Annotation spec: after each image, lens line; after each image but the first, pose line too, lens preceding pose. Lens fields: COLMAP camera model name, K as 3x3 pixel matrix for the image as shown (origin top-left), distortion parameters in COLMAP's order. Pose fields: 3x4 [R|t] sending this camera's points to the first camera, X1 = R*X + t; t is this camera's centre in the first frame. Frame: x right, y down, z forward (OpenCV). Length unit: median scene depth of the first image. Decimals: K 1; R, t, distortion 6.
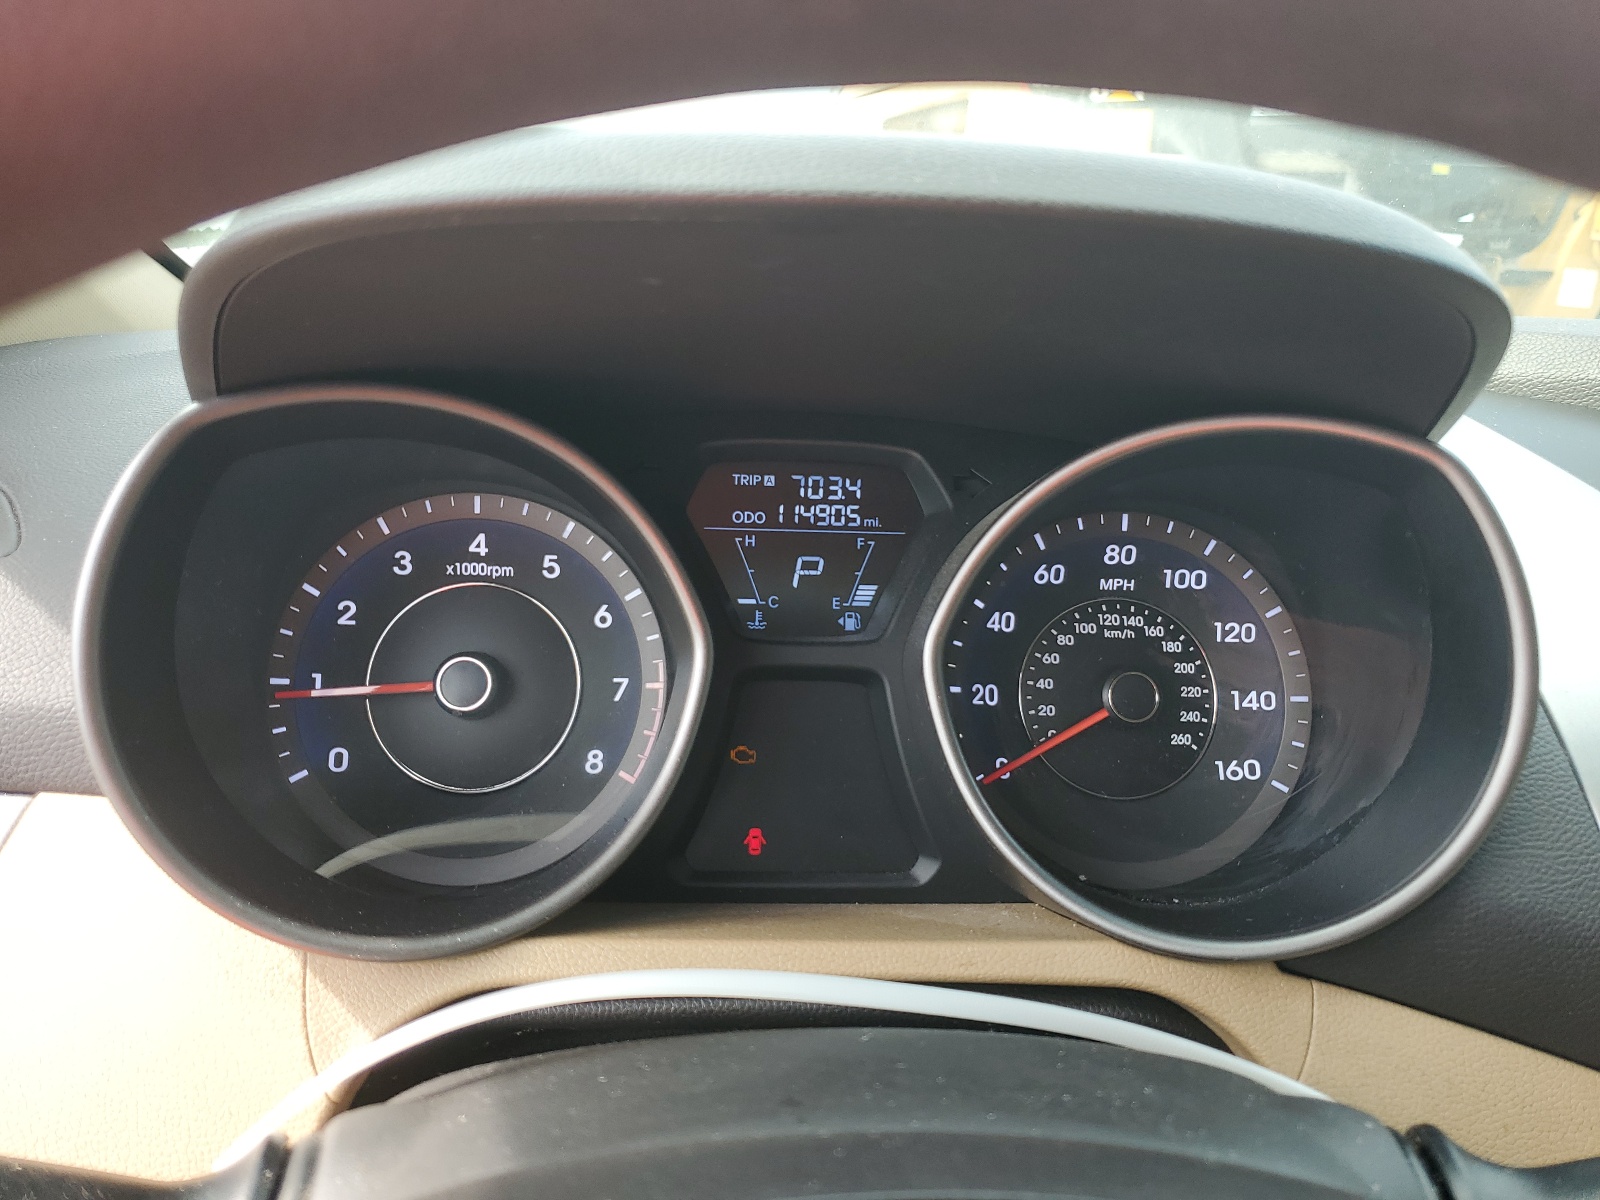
lens RADIAL K [[1229.0, 0, 800.8], [0, 1229.0, 599.5], [0, 0, 1]] dist [-0.011512, -0.002766]
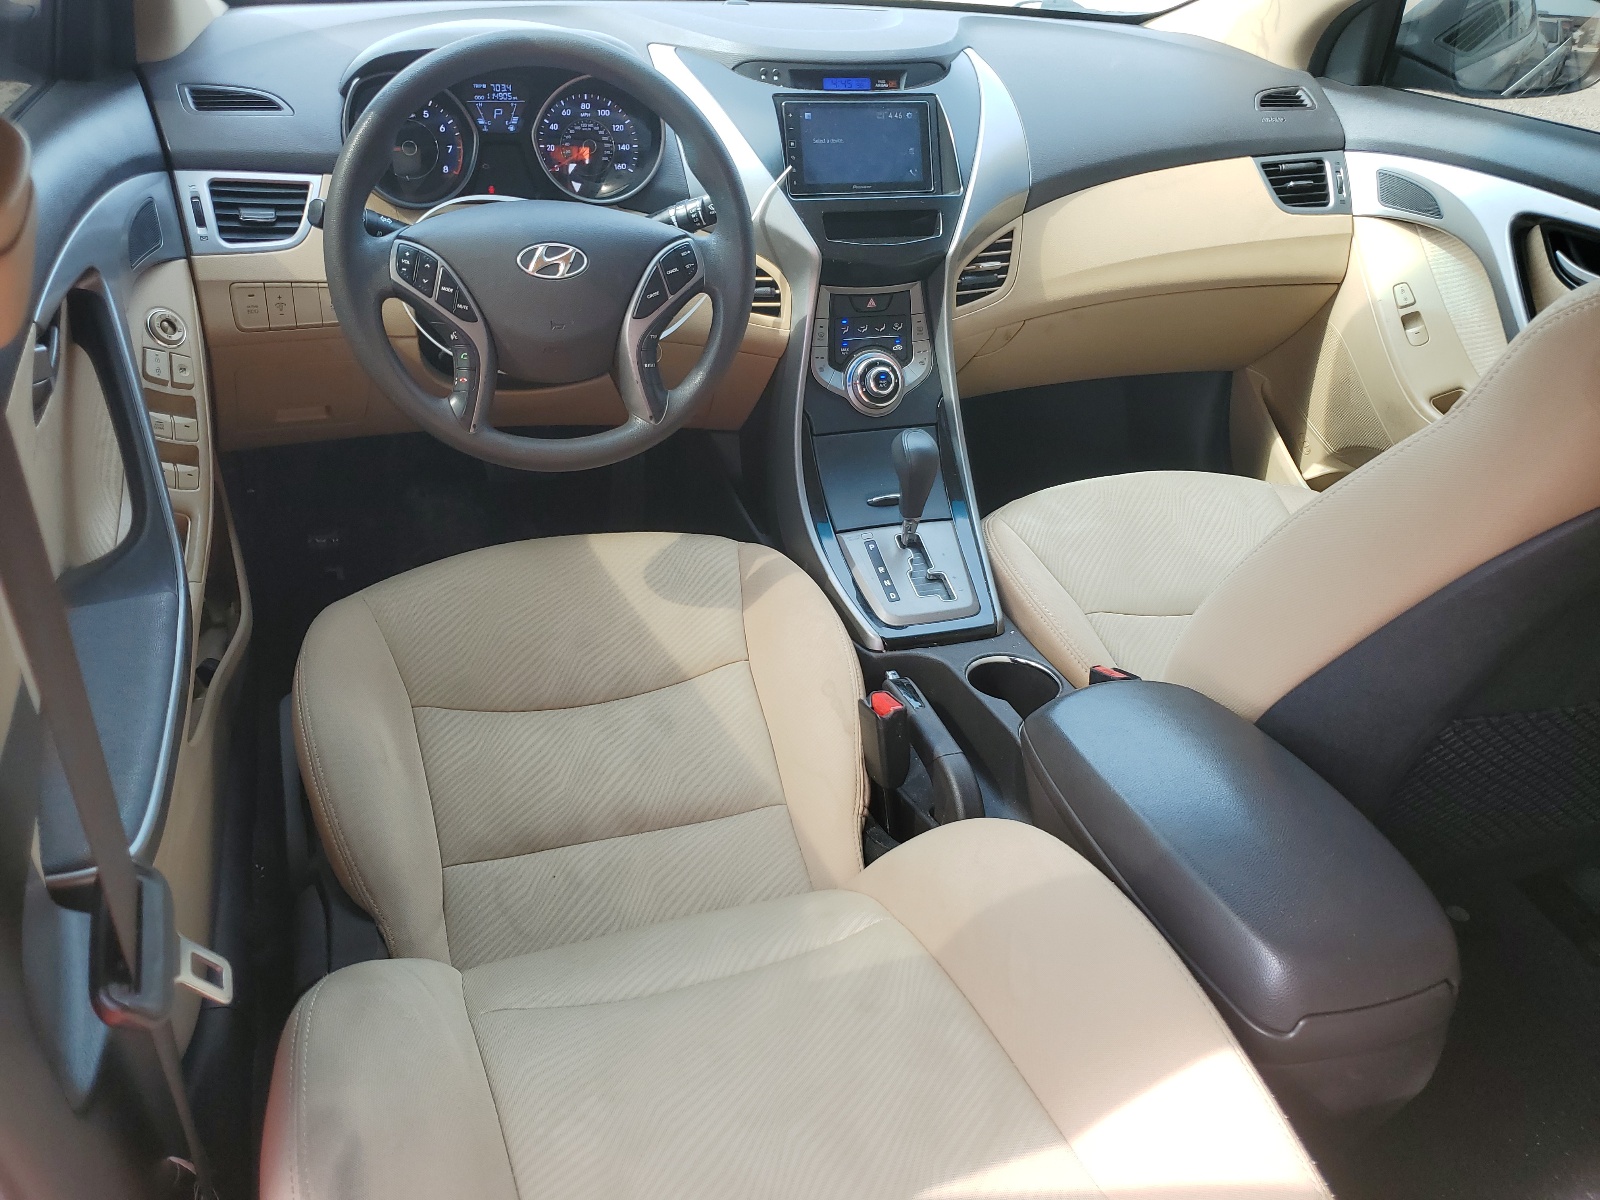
lens RADIAL K [[1229.0, 0, 797.1], [0, 1229.0, 598.4], [0, 0, 1]] dist [-0.011512, -0.002766]
pose [[0.977364, -0.099037, 0.186952, 0.049939], [0.025331, 0.932089, 0.361342, 0.026324], [-0.210043, -0.348427, 0.913499, -2.969656]]
